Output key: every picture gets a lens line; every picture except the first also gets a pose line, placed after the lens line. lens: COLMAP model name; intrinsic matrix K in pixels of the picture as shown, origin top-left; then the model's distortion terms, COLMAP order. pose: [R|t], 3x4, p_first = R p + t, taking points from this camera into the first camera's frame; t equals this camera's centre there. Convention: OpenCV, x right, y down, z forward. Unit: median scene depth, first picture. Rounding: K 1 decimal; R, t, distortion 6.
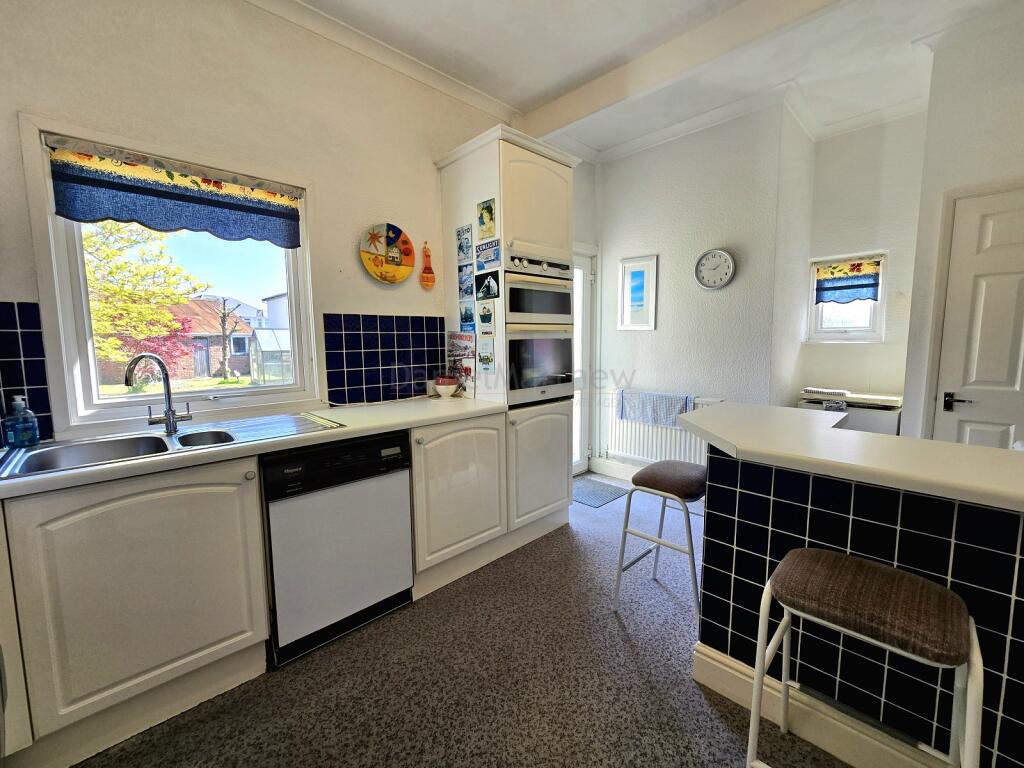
lens RADIAL K [[419.5, 0, 515.6], [0, 419.5, 384.5], [0, 0, 1]] dist [-0.002537, 0.001130]
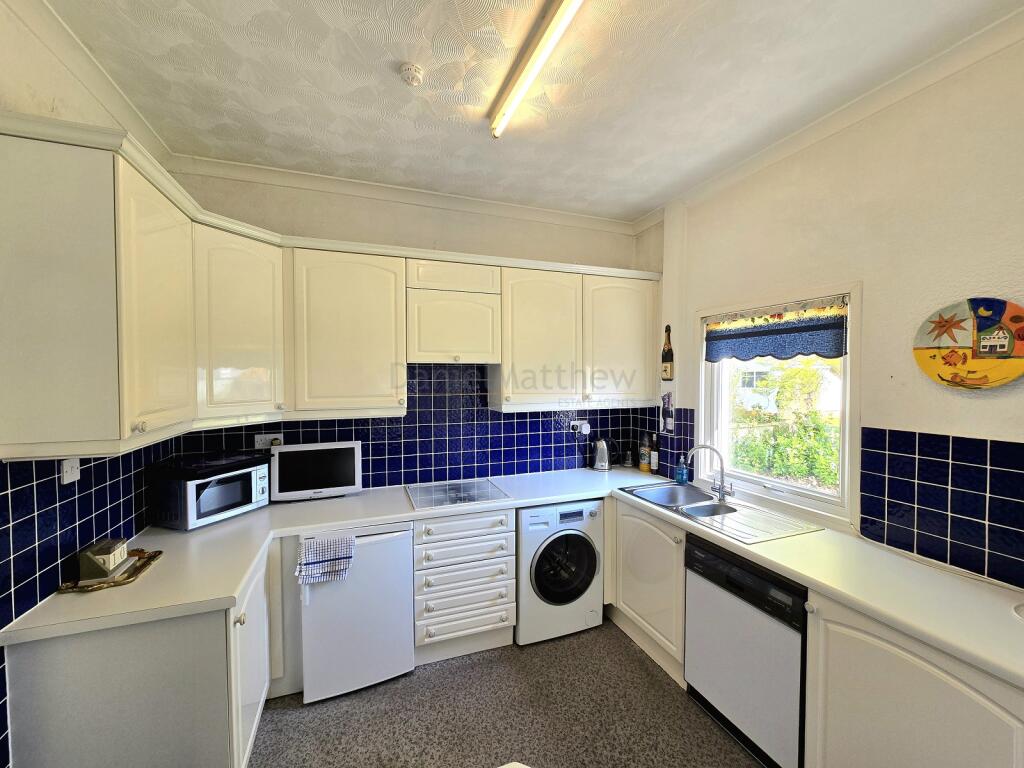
lens RADIAL K [[419.5, 0, 515.6], [0, 419.5, 384.5], [0, 0, 1]] dist [-0.002537, 0.001130]
pose [[-0.388260, 0.028731, -0.921102, 0.648041], [-0.101587, 0.992088, 0.073766, -0.263822], [0.915934, 0.122212, -0.382269, 0.712255]]
